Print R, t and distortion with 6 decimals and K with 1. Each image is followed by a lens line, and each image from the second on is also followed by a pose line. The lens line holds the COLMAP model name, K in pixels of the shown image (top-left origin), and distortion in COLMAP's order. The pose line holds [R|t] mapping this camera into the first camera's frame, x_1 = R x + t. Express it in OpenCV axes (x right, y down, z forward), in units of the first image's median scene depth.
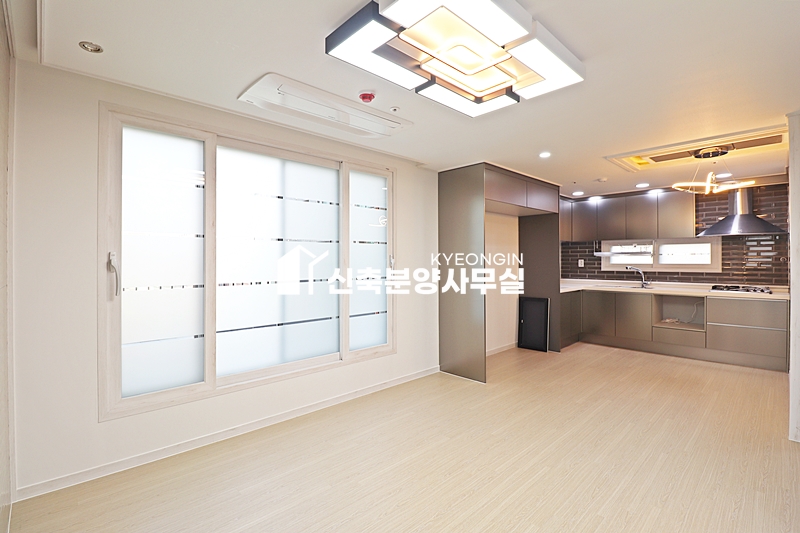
lens RADIAL K [[373.4, 0, 397.7], [0, 373.4, 258.0], [0, 0, 1]] dist [0.002988, -0.013099]
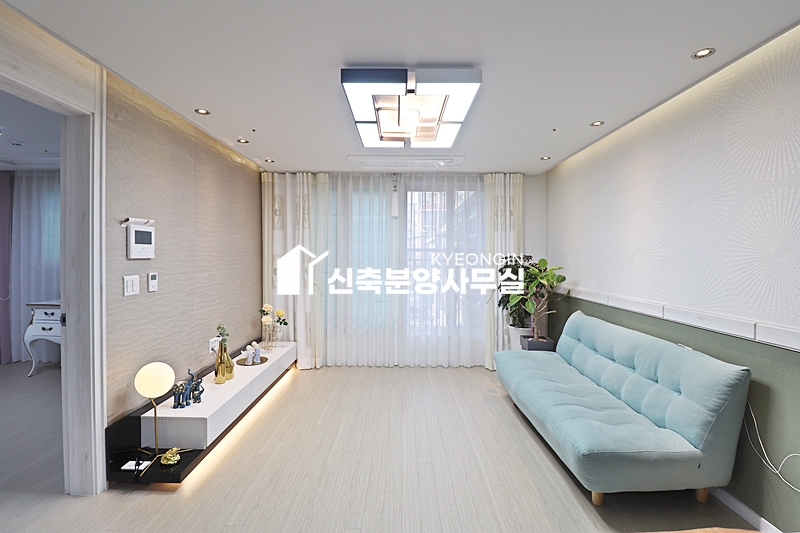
lens RADIAL K [[373.4, 0, 397.7], [0, 373.4, 258.0], [0, 0, 1]] dist [0.002988, -0.013099]
pose [[0.685421, -0.000596, 0.728147, -0.782537], [-0.006802, 0.999951, 0.007221, -0.028103], [-0.728115, -0.009903, 0.685383, 0.095345]]
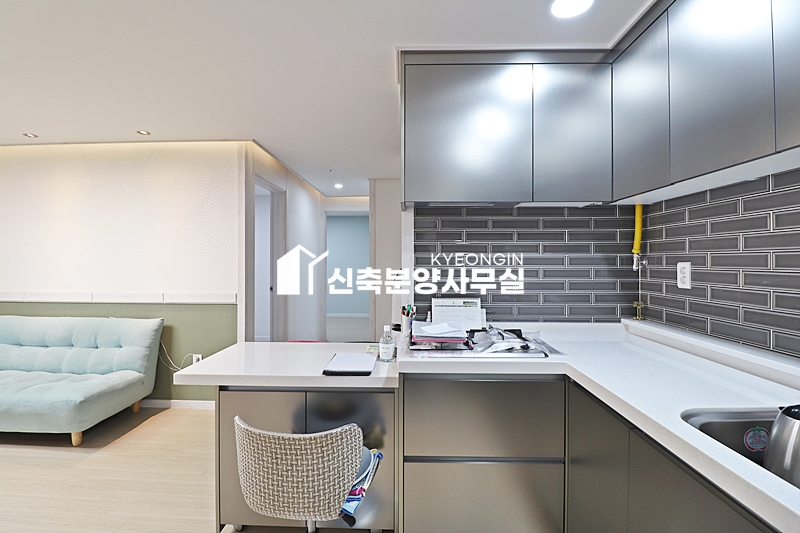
lens RADIAL K [[373.4, 0, 397.7], [0, 373.4, 258.0], [0, 0, 1]] dist [0.002988, -0.013099]
pose [[-0.703883, 0.006934, 0.710282, -1.425292], [-0.001468, 0.999936, -0.011216, -0.003018], [-0.710315, -0.008938, -0.703828, 0.517794]]
